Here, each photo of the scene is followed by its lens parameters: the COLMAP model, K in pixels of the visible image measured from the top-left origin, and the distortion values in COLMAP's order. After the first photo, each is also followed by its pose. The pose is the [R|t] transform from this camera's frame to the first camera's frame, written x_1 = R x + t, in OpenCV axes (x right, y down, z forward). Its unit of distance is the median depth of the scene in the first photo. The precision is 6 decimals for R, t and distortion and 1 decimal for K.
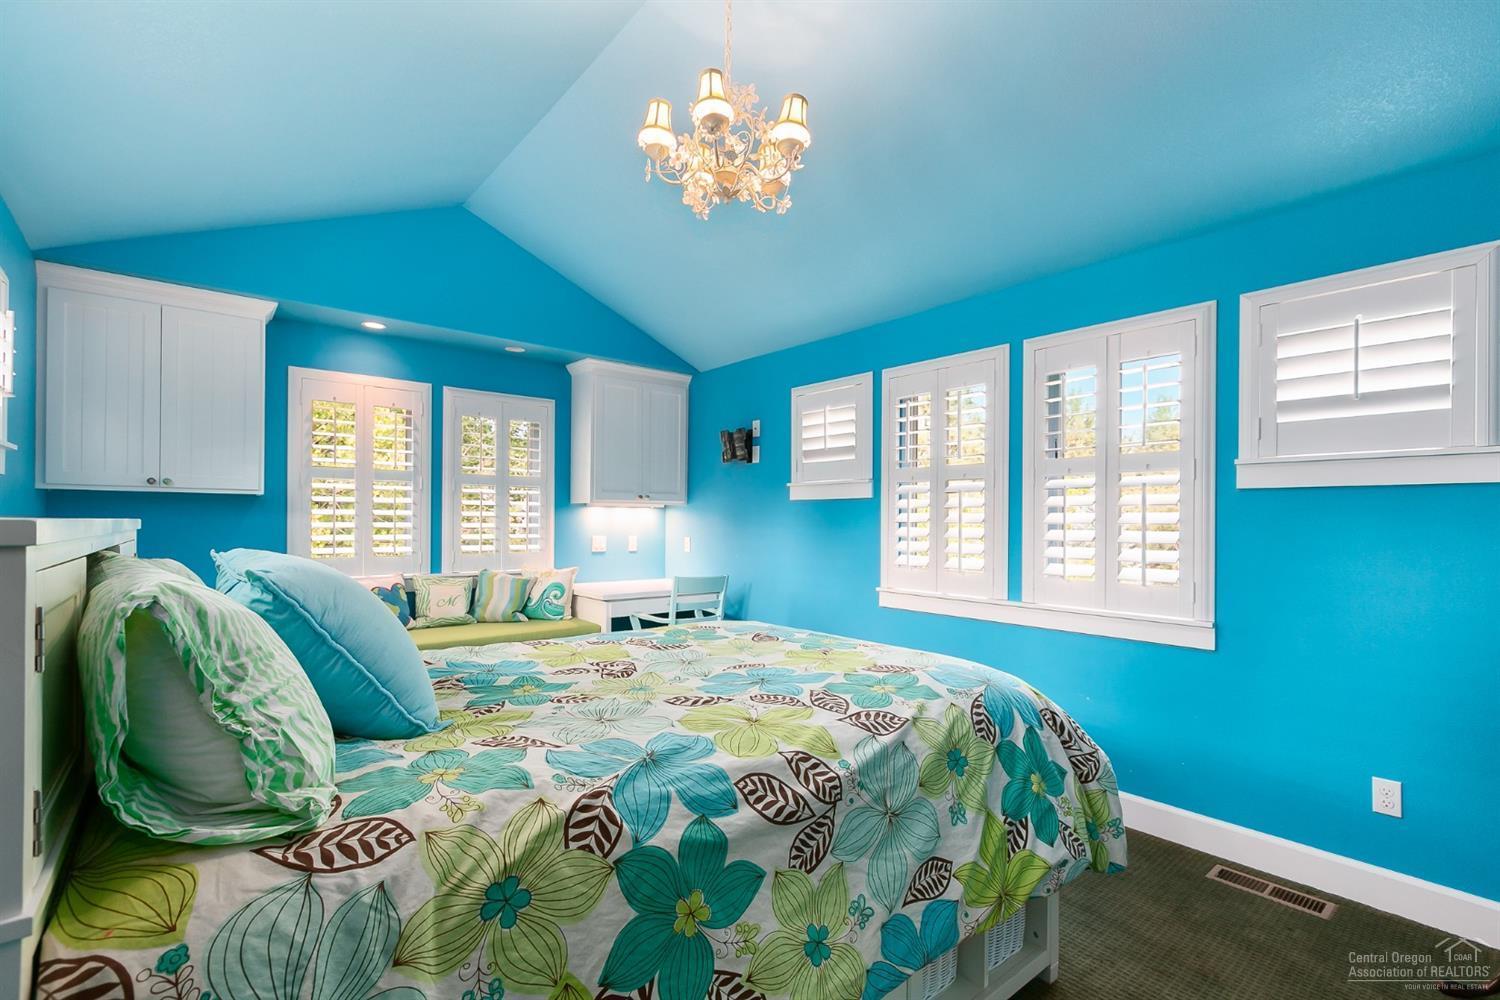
lens RADIAL K [[669.0, 0, 748.1], [0, 669.0, 512.3], [0, 0, 1]] dist [0.004673, 0.000397]
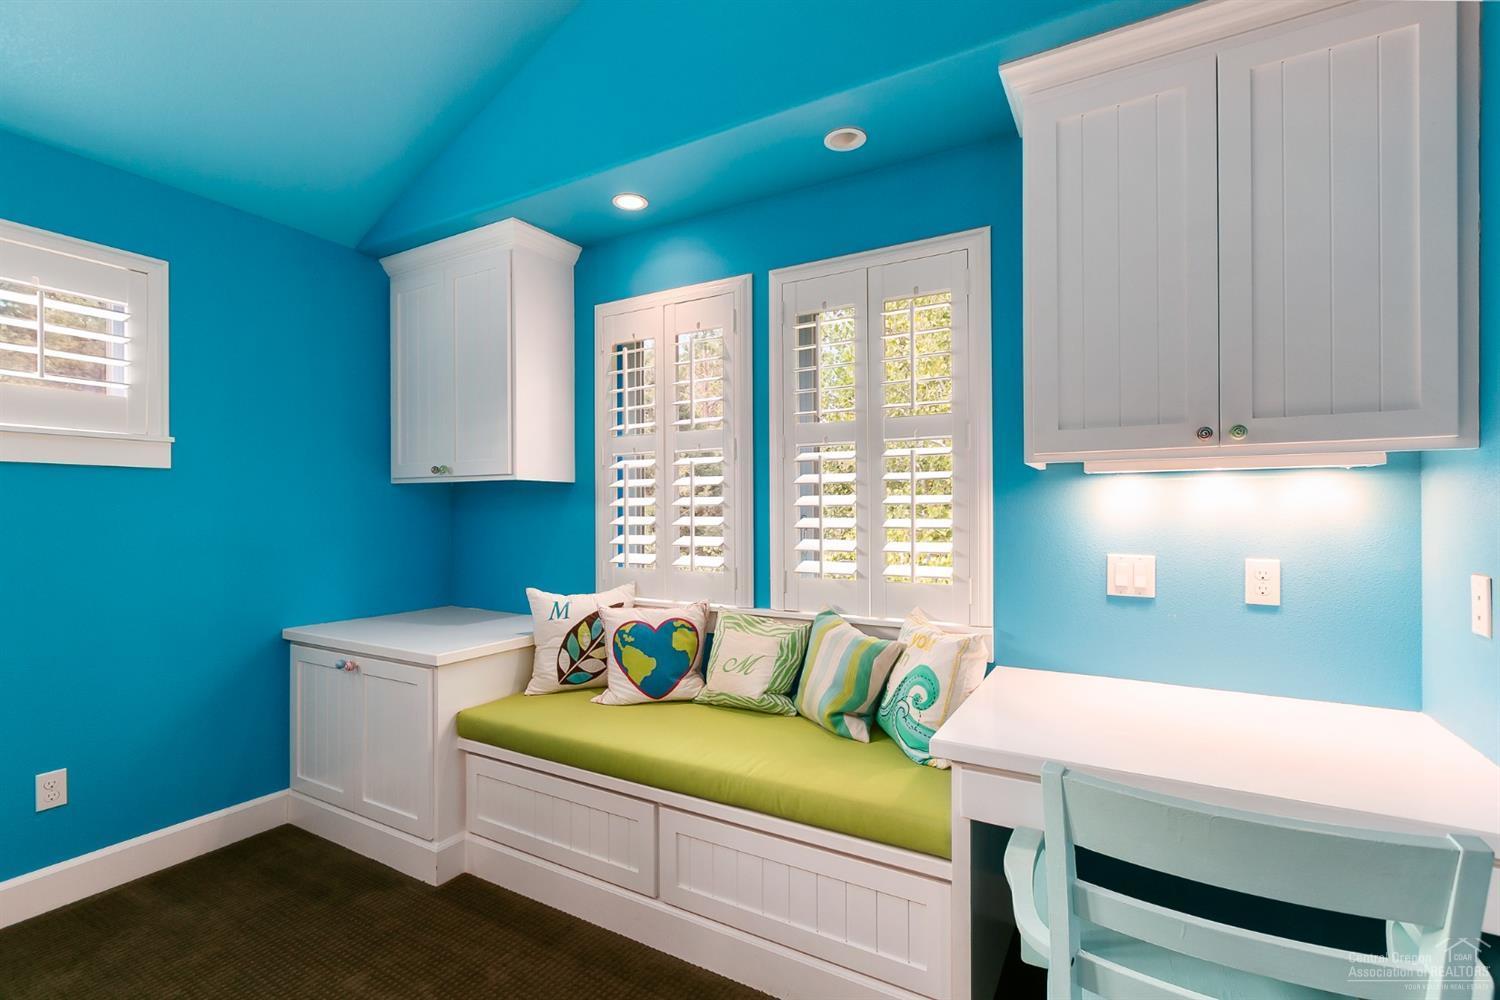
lens RADIAL K [[669.0, 0, 754.9], [0, 669.0, 511.1], [0, 0, 1]] dist [0.004673, 0.000397]
pose [[0.356264, -0.008883, -0.934343, 0.053643], [0.015734, 0.999870, -0.003507, 0.011545], [0.934253, -0.013451, 0.356357, 0.768763]]
